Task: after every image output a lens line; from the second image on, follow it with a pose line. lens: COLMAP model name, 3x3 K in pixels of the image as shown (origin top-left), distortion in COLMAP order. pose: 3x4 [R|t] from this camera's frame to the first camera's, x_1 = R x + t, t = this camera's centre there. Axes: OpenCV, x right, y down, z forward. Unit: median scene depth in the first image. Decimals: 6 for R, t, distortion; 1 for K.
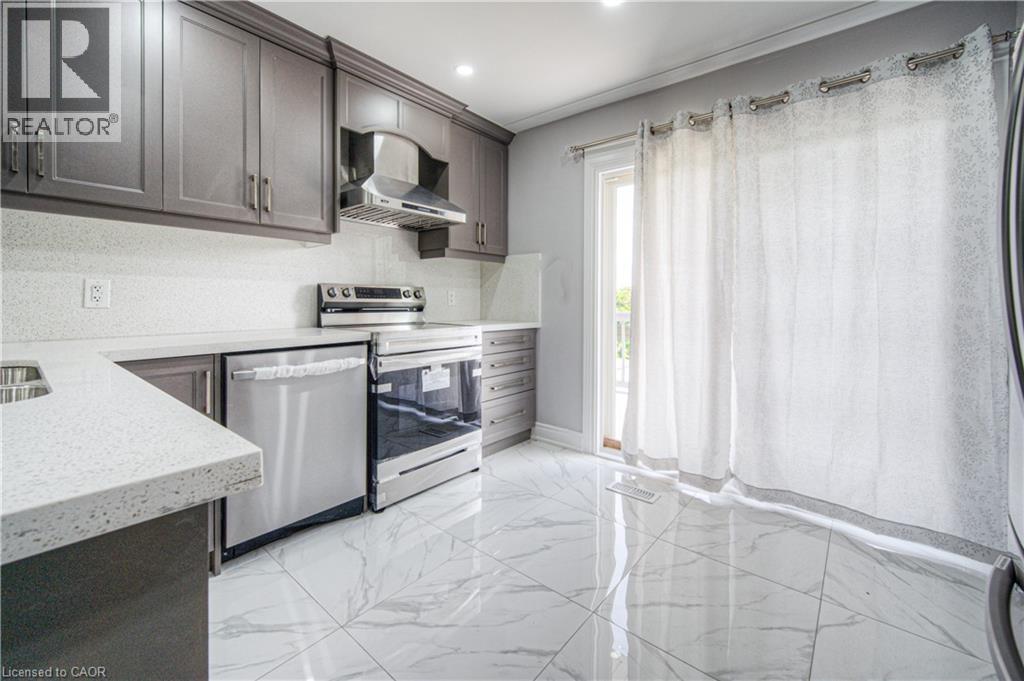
lens RADIAL K [[418.5, 0, 515.1], [0, 418.5, 302.2], [0, 0, 1]] dist [-0.001483, -0.000075]
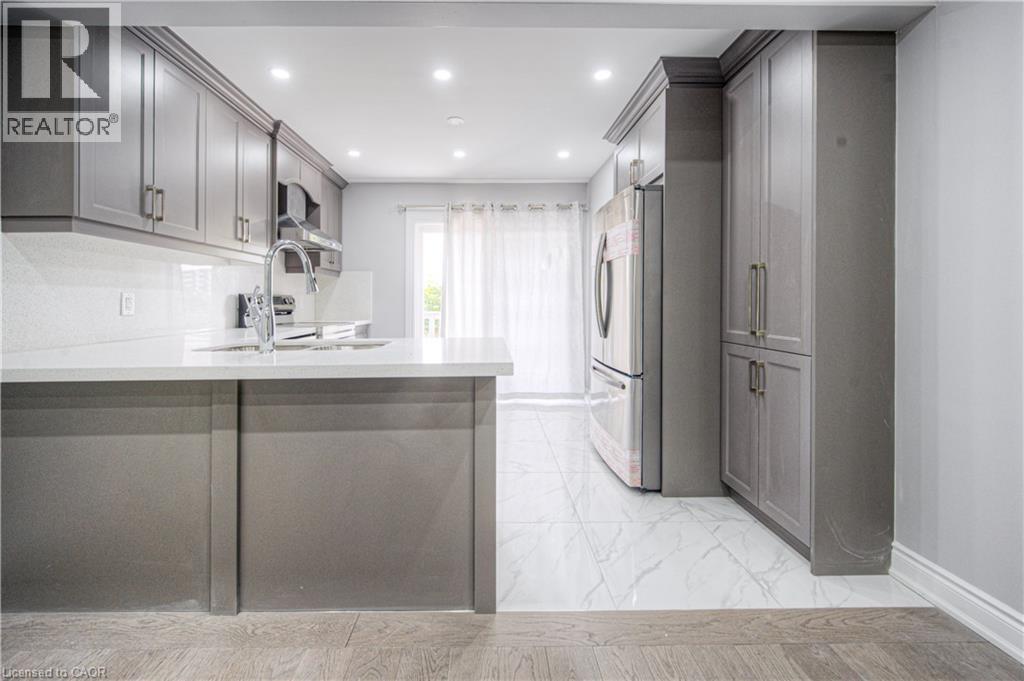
lens RADIAL K [[420.3, 0, 510.0], [0, 420.3, 312.4], [0, 0, 1]] dist [0.001366, -0.000093]
pose [[0.740051, -0.027323, 0.671995, -0.761312], [0.013788, 0.999581, 0.025458, -0.009142], [-0.672409, -0.009575, 0.740118, -0.528083]]
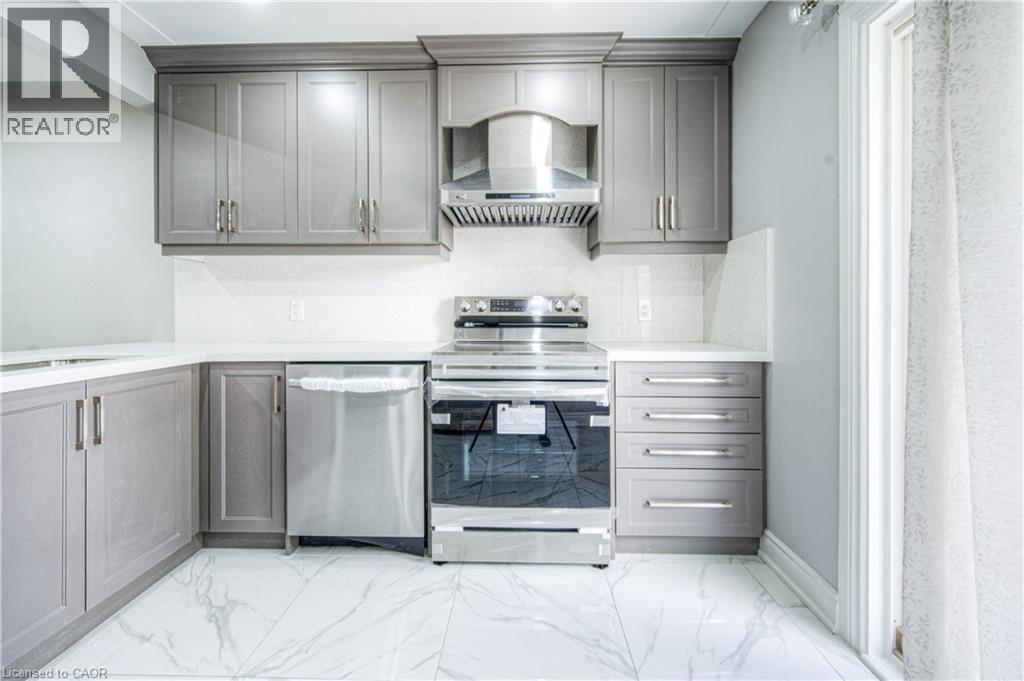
lens RADIAL K [[420.3, 0, 510.0], [0, 420.3, 312.4], [0, 0, 1]] dist [0.001366, -0.000093]
pose [[0.614930, -0.006950, -0.788551, 0.388894], [0.002025, 0.999972, -0.007235, -0.001465], [0.788579, 0.002852, 0.614927, 0.521270]]
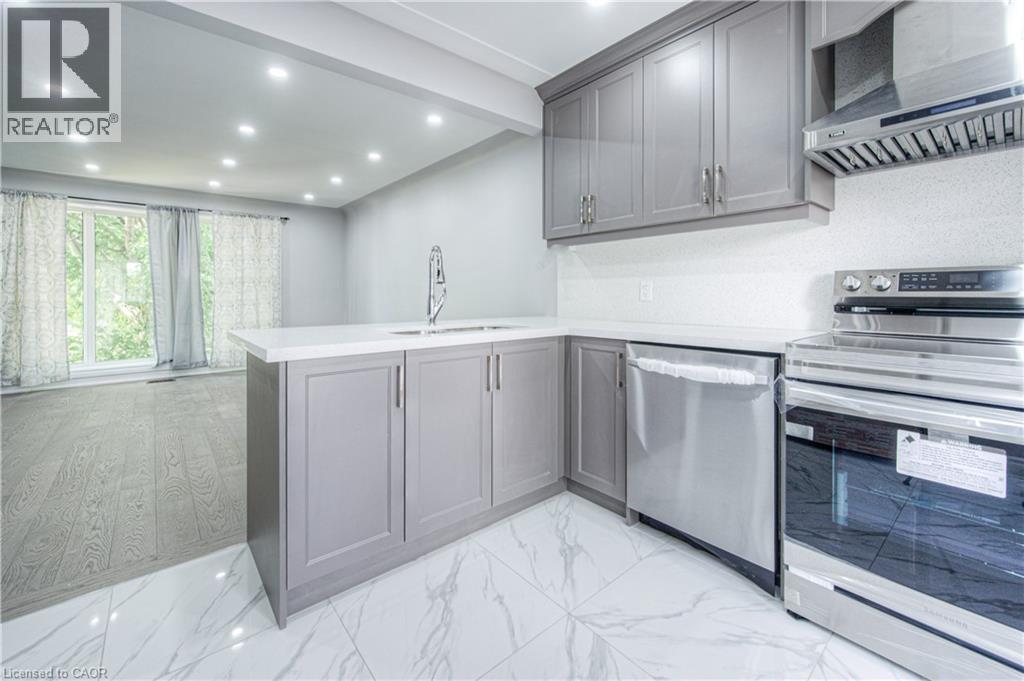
lens RADIAL K [[423.6, 0, 510.2], [0, 423.6, 298.0], [0, 0, 1]] dist [0.000779, -0.000116]
pose [[-0.184492, 0.003221, -0.982829, 0.365332], [-0.000957, 0.999994, 0.003456, -0.001297], [0.982834, 0.001578, -0.184487, 0.603716]]
